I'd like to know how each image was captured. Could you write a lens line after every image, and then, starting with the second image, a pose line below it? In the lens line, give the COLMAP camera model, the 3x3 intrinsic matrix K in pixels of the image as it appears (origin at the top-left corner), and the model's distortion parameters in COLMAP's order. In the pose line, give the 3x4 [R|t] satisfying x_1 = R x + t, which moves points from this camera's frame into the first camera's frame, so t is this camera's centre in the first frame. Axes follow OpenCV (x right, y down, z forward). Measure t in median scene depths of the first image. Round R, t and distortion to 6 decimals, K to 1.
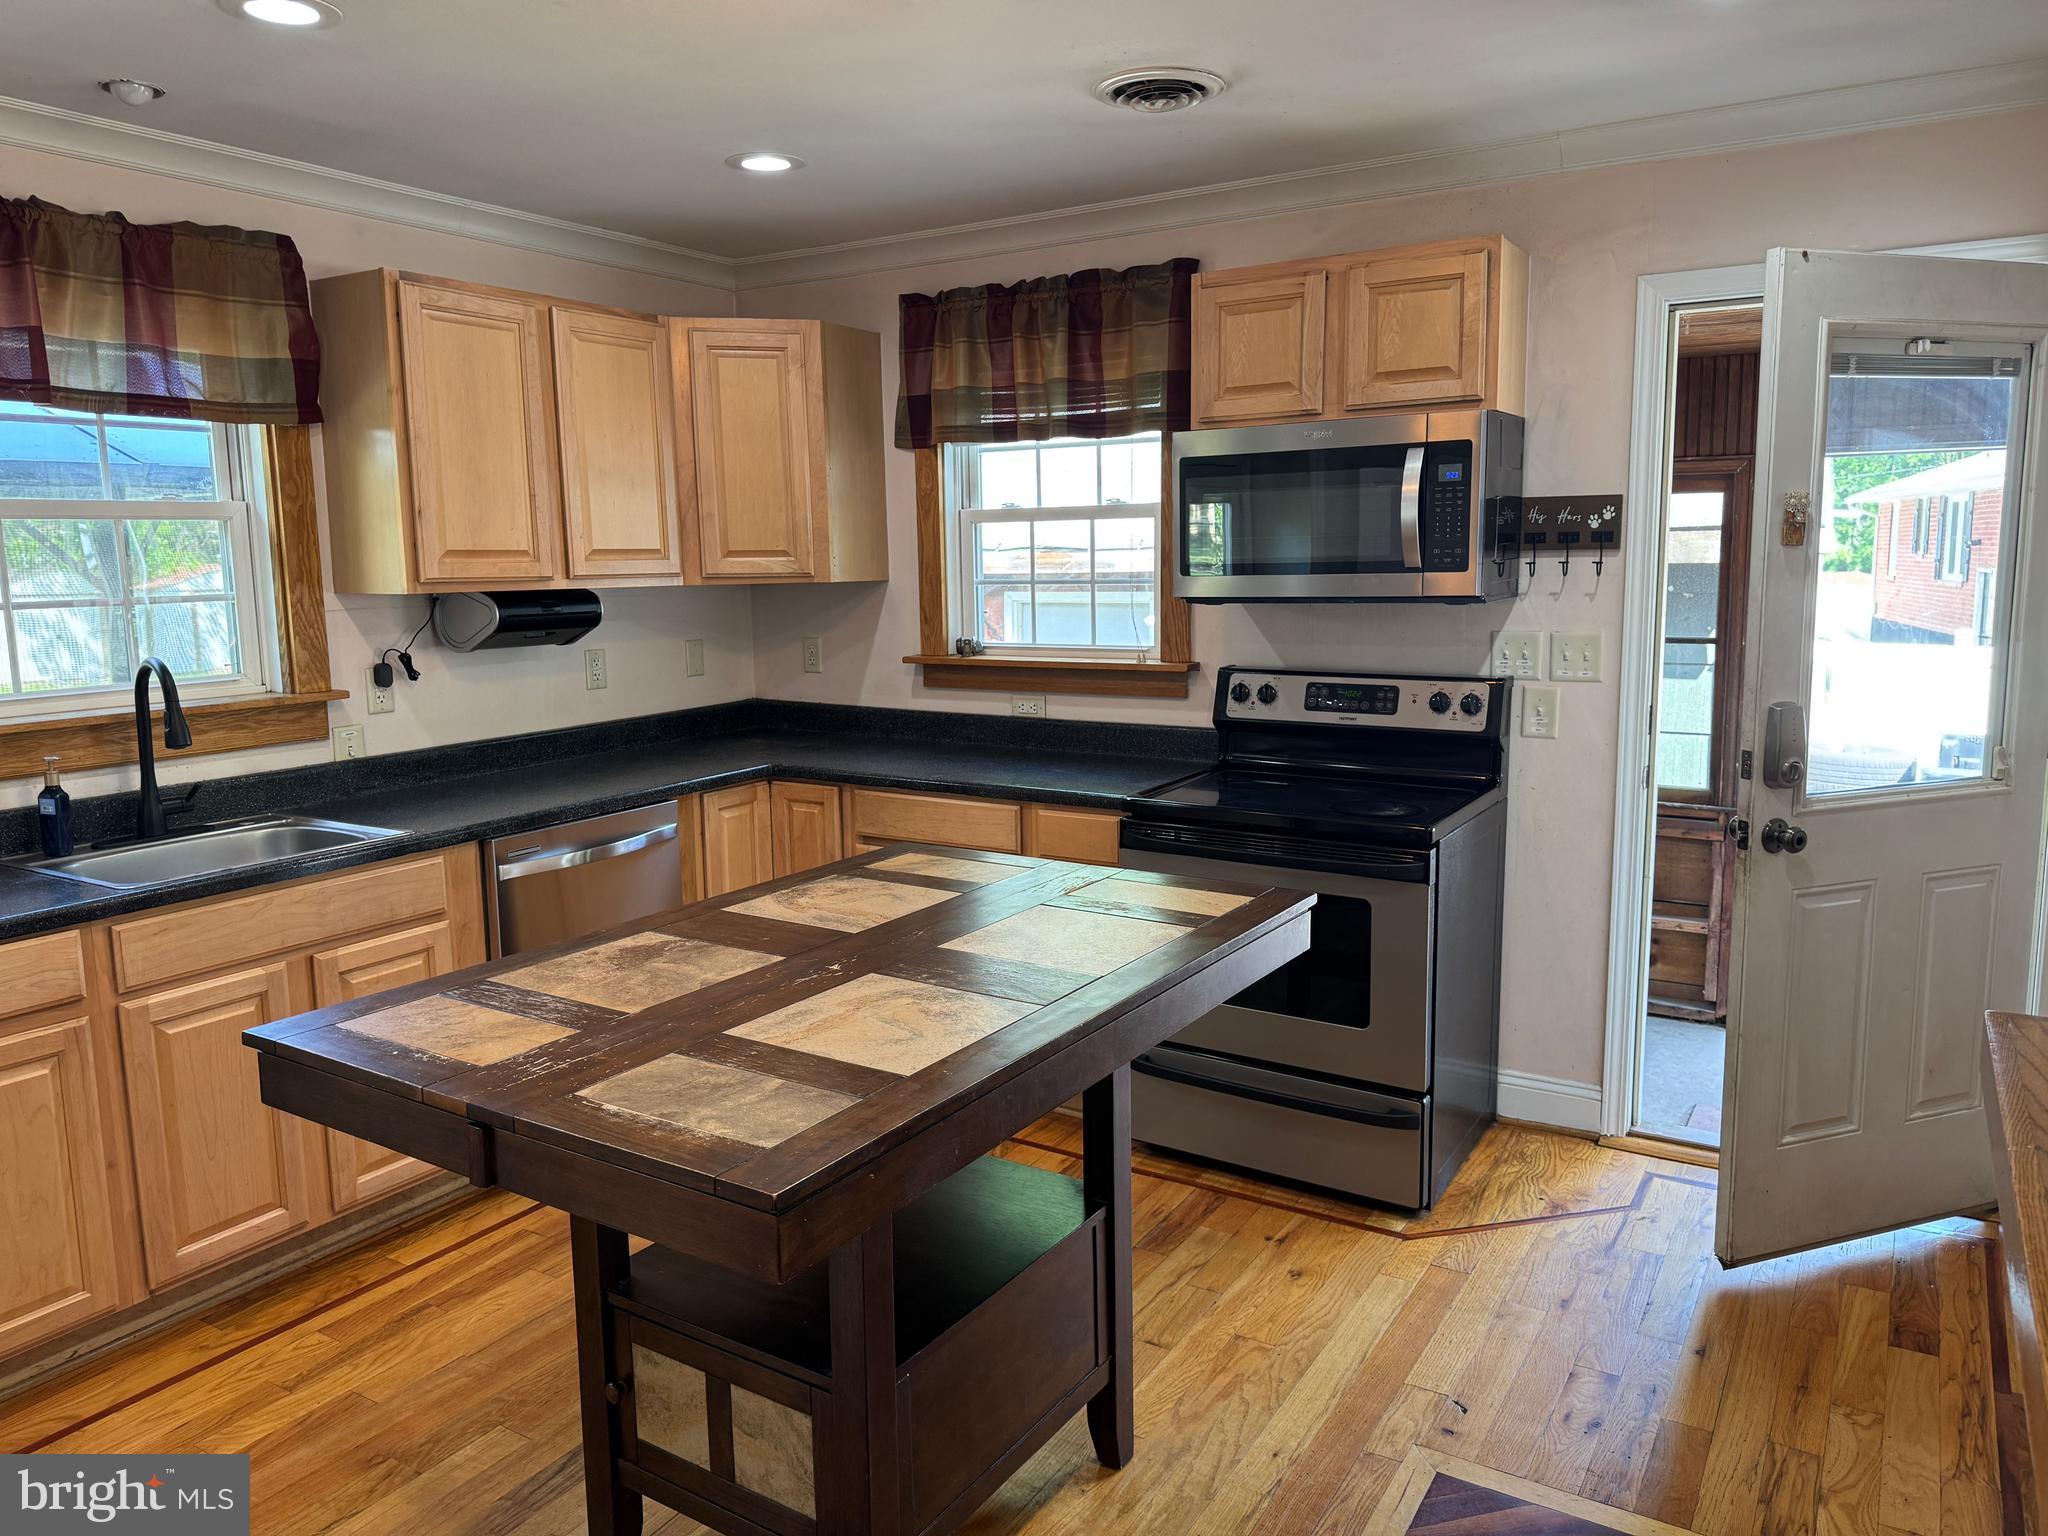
lens RADIAL K [[1435.3, 0, 1040.1], [0, 1435.3, 770.2], [0, 0, 1]] dist [0.061852, -0.074253]
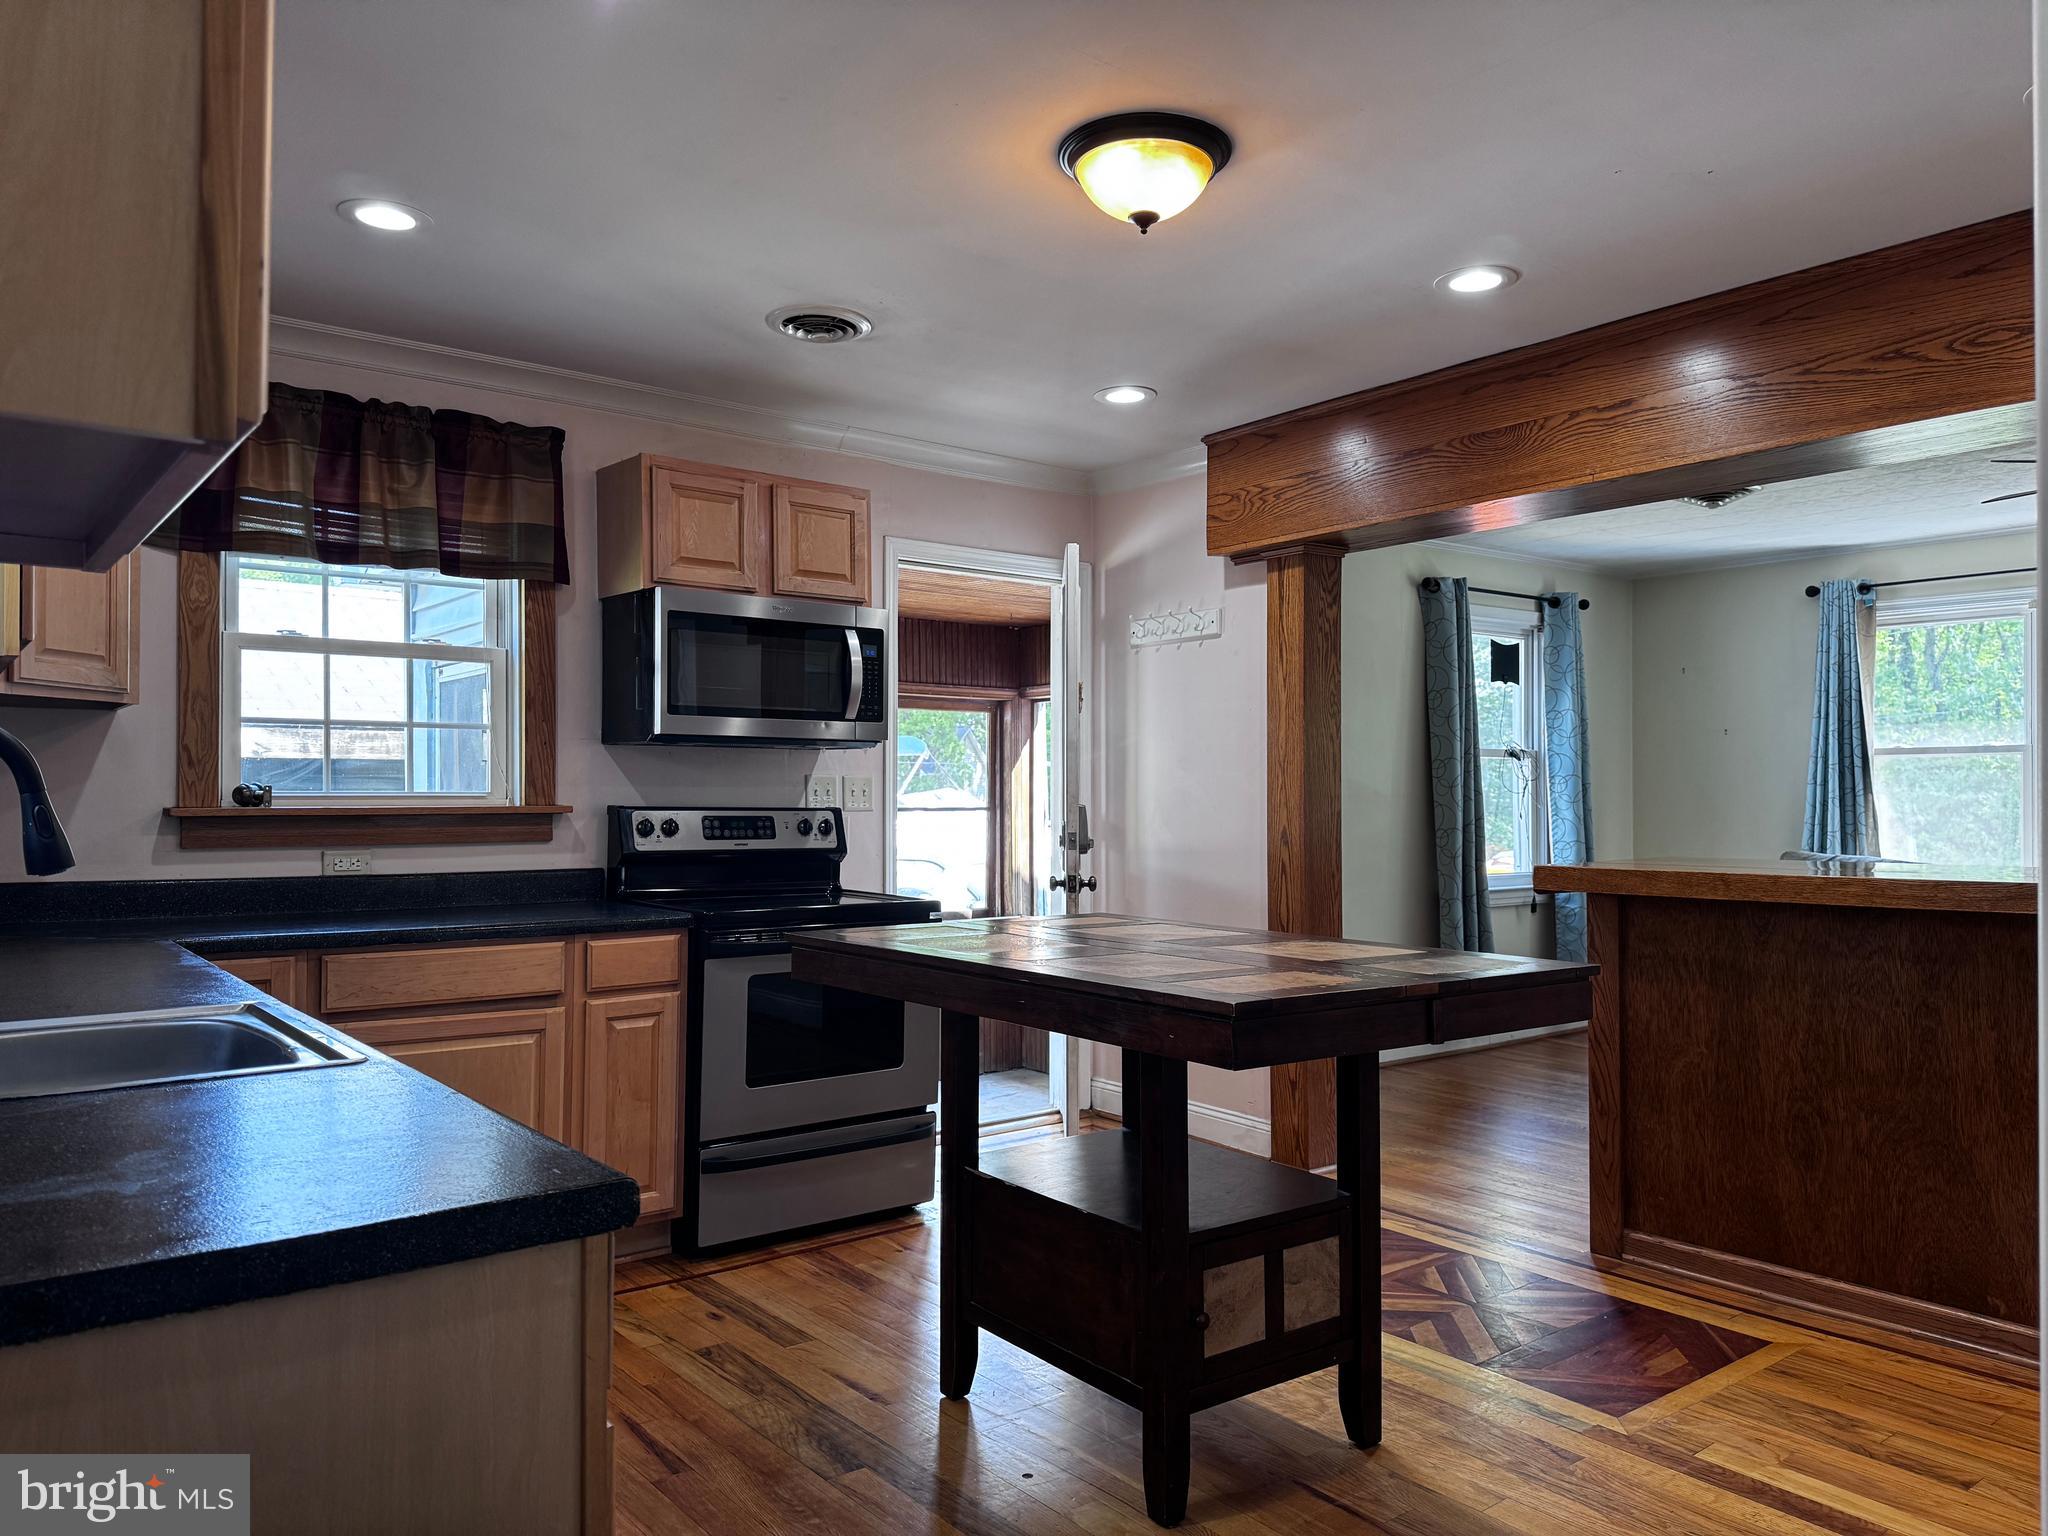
lens RADIAL K [[1435.3, 0, 1019.3], [0, 1435.3, 773.4], [0, 0, 1]] dist [0.061852, -0.074253]
pose [[0.347943, 0.031711, 0.936979, -0.940928], [0.135149, 0.987292, -0.083601, 0.042040], [-0.927723, 0.155720, 0.339236, 0.427578]]
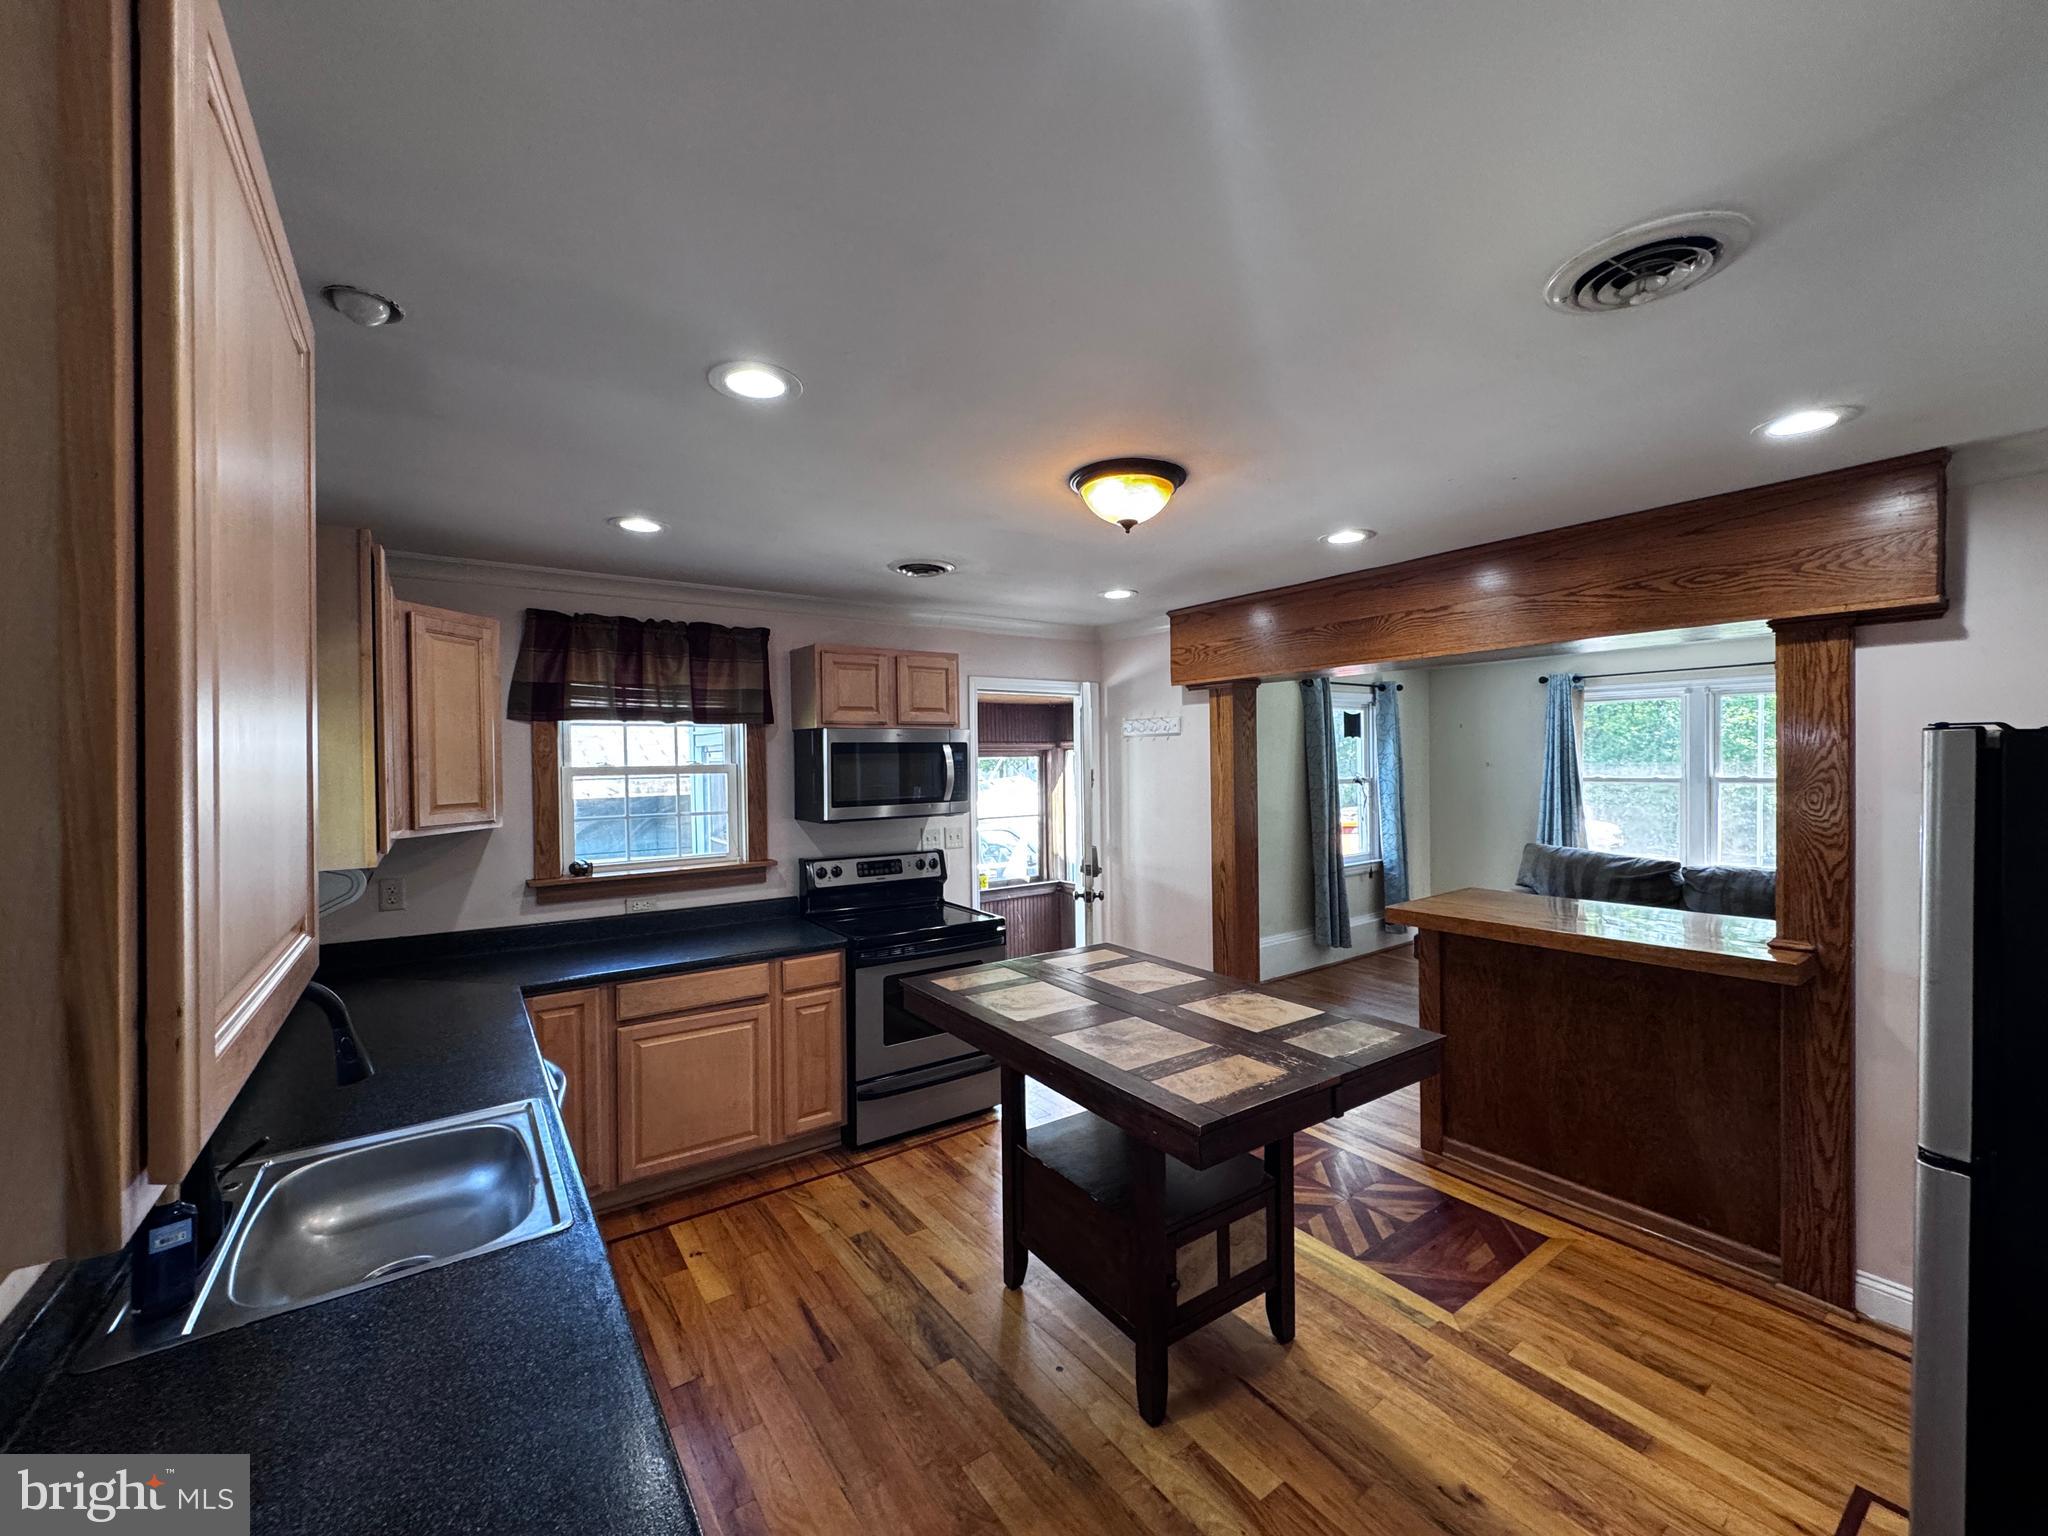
lens RADIAL K [[815.3, 0, 1021.4], [0, 815.3, 762.2], [0, 0, 1]] dist [-0.001420, 0.000421]
pose [[0.392715, 0.006545, 0.919637, -0.818545], [0.144908, 0.987043, -0.068904, -0.099573], [-0.908172, 0.160322, 0.386678, 0.439750]]
